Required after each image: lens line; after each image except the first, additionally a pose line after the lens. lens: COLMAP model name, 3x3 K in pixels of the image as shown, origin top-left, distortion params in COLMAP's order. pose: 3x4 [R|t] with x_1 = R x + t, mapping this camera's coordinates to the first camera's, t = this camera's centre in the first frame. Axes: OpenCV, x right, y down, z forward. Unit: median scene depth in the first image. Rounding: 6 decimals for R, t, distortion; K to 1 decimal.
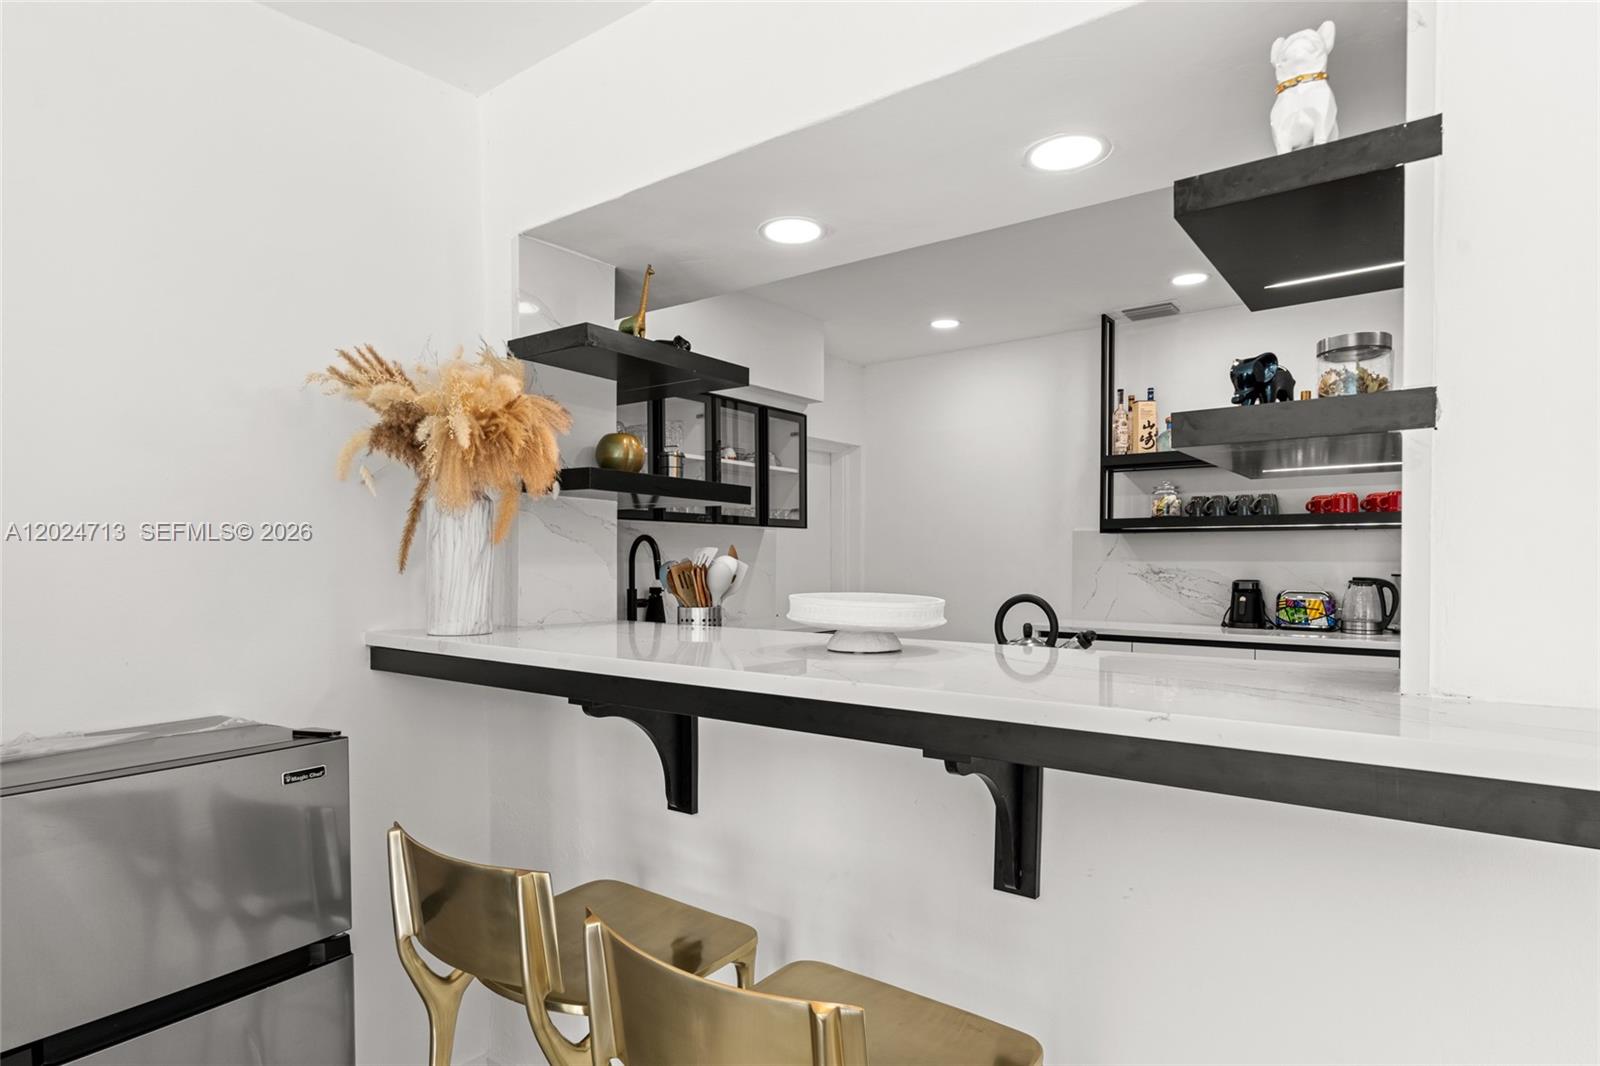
lens RADIAL K [[871.3, 0, 787.6], [0, 871.3, 552.7], [0, 0, 1]] dist [0.002821, 0.000256]
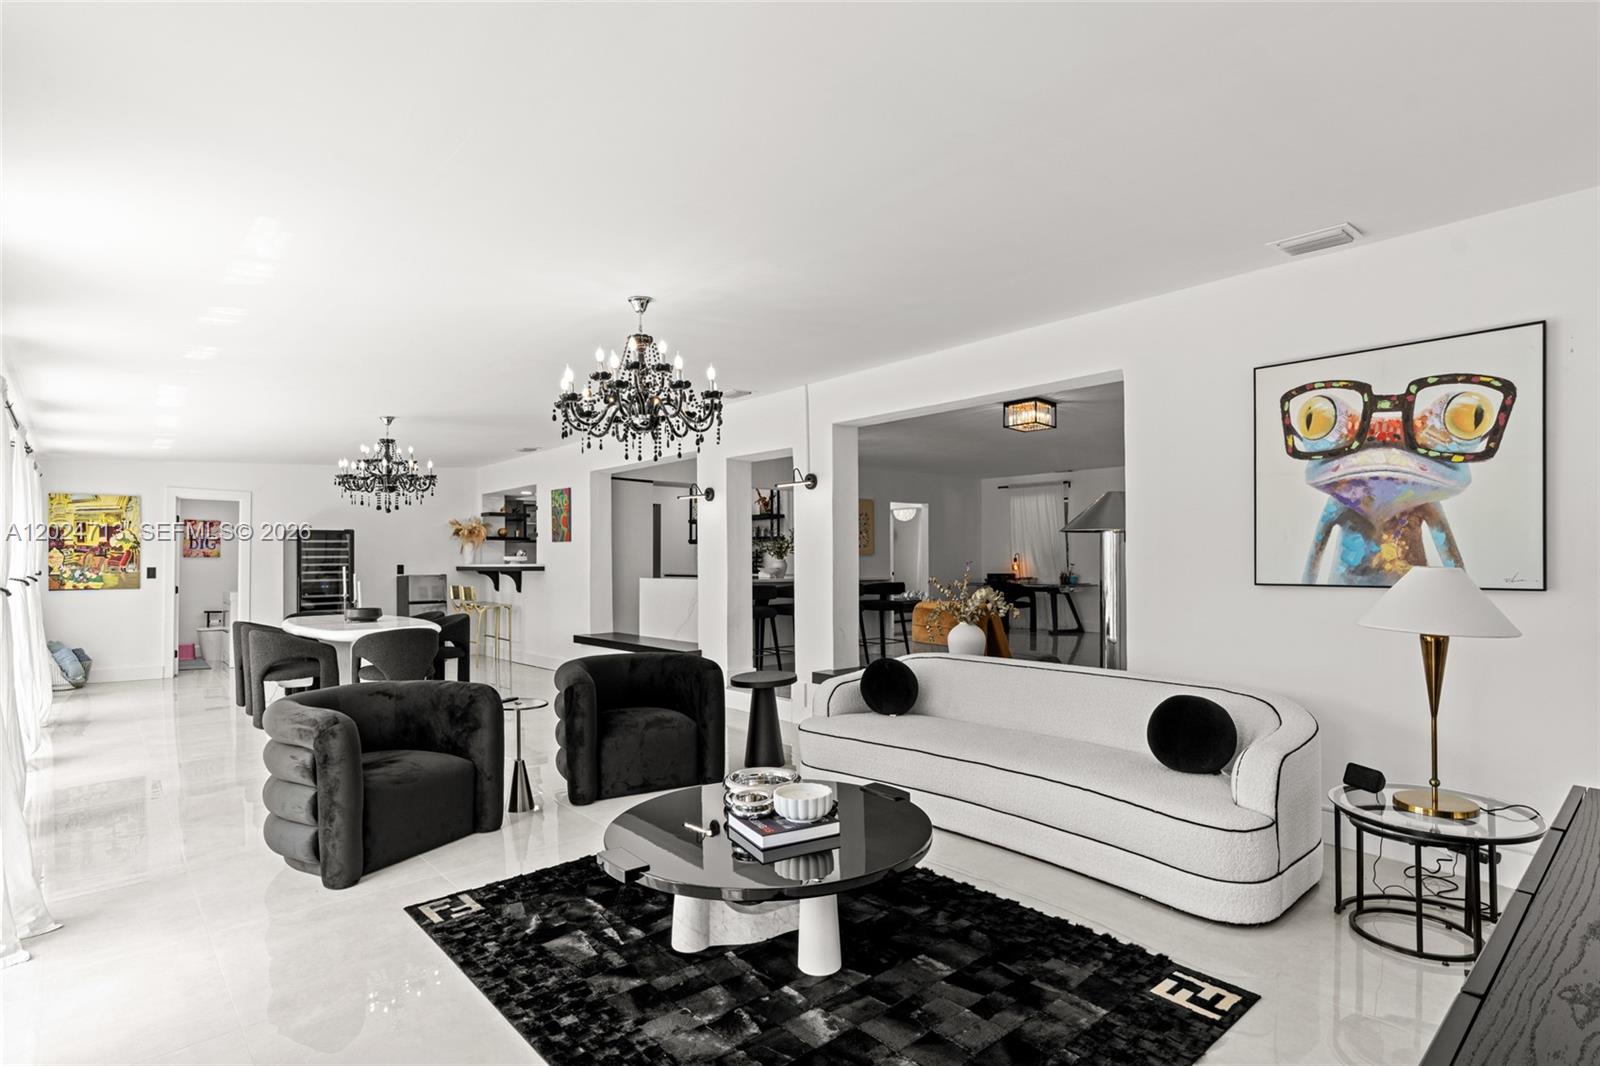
lens RADIAL K [[823.1, 0, 800.0], [0, 823.1, 533.0], [0, 0, 1]] dist [-0.005638, -0.000651]
pose [[0.979647, -0.012068, -0.200364, 3.077215], [0.006185, 0.999532, -0.029958, 0.061240], [0.200631, 0.028109, 0.979263, -4.217228]]
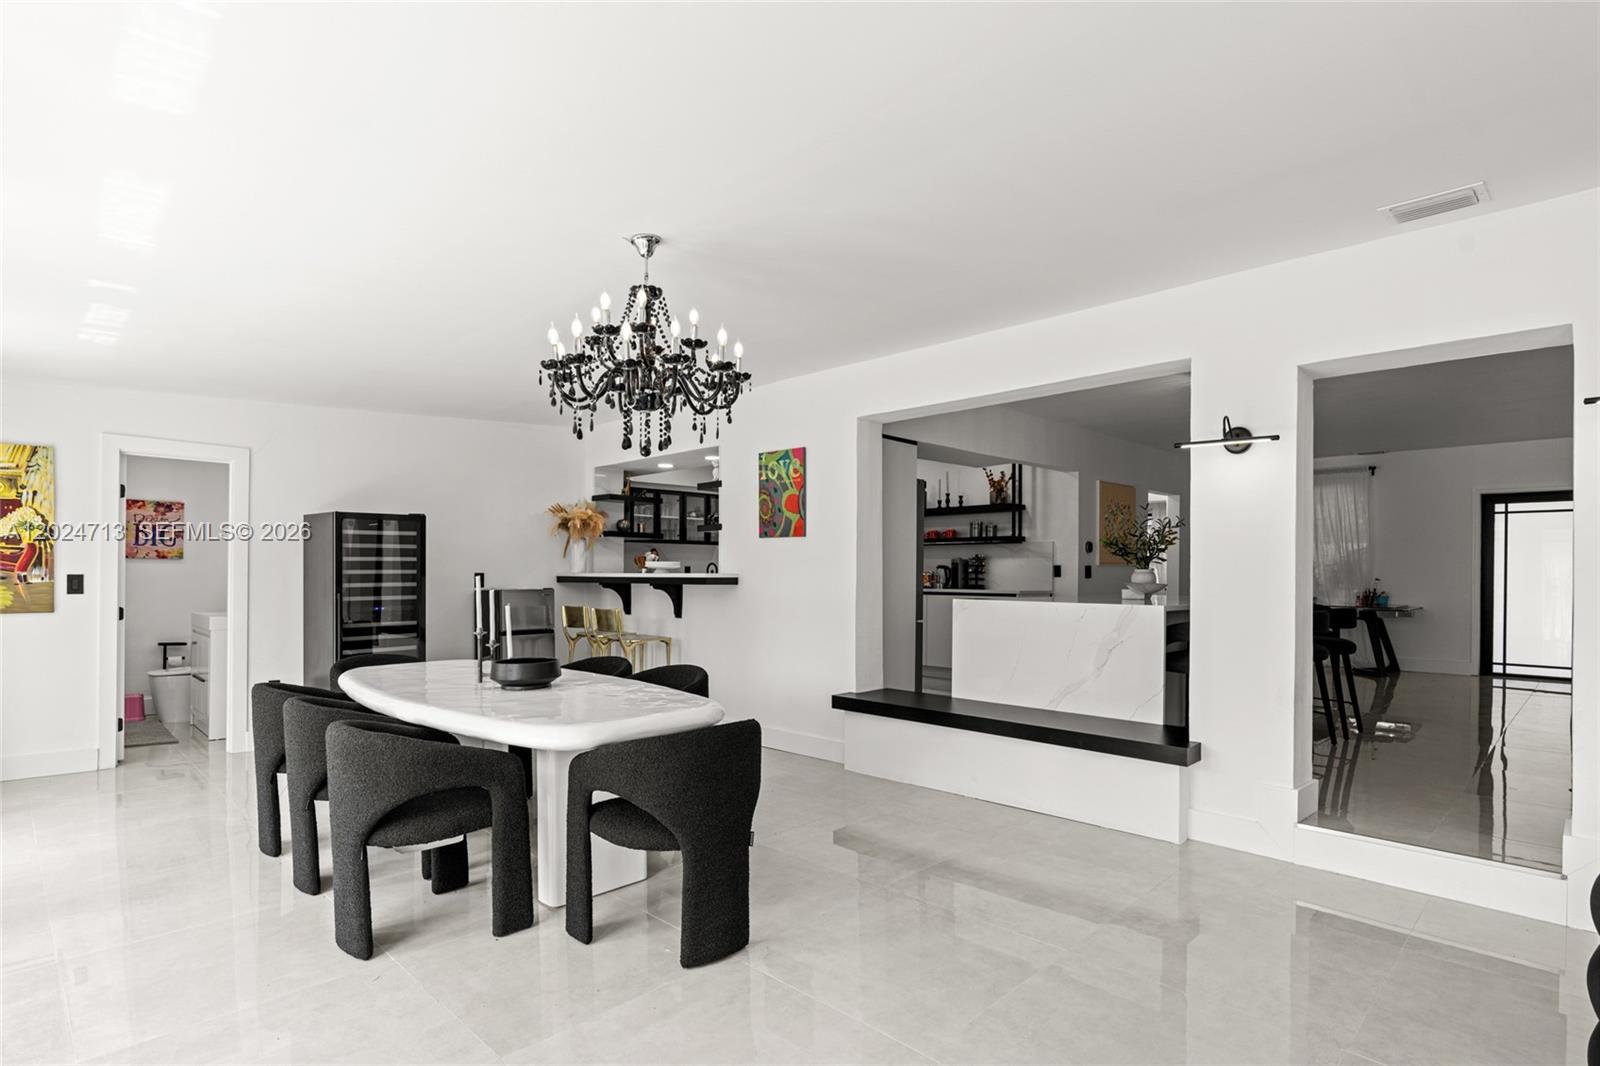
lens RADIAL K [[826.7, 0, 788.7], [0, 826.7, 562.0], [0, 0, 1]] dist [-0.002970, -0.000649]
pose [[0.989053, 0.000979, -0.147557, 1.152869], [-0.002159, 0.999967, -0.007838, 0.070465], [0.147544, 0.008071, 0.989023, -2.640670]]
